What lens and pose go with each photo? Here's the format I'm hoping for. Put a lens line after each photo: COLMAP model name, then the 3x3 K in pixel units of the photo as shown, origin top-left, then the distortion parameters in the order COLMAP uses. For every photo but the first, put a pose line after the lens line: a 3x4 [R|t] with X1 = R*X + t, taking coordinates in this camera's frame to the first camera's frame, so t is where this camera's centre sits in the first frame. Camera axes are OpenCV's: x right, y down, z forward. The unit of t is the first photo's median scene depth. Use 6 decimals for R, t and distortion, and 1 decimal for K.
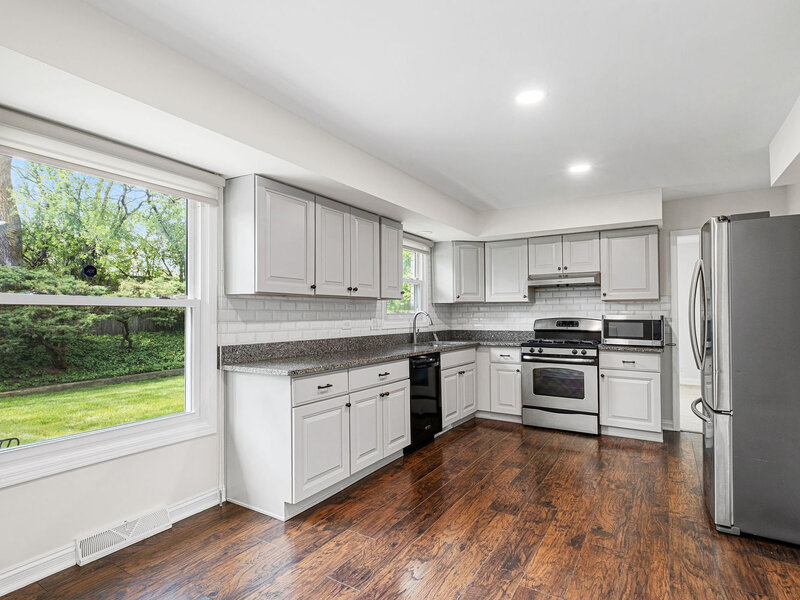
lens RADIAL K [[422.4, 0, 399.8], [0, 422.4, 303.3], [0, 0, 1]] dist [0.001687, 0.000176]
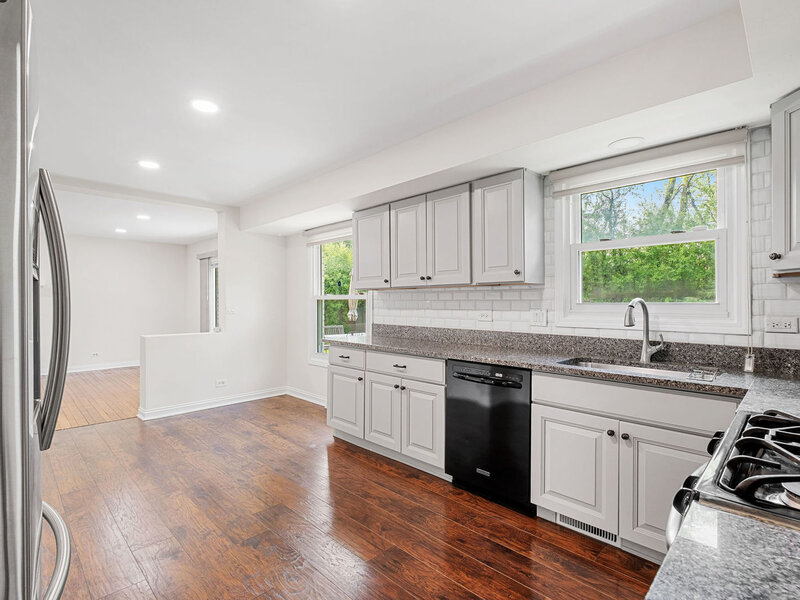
lens RADIAL K [[396.6, 0, 397.6], [0, 396.6, 302.3], [0, 0, 1]] dist [-0.010437, -0.000335]
pose [[-0.224041, -0.002379, -0.974577, 0.888268], [0.021889, 0.999732, -0.007473, 0.031270], [0.974334, -0.023007, -0.223929, 1.266029]]
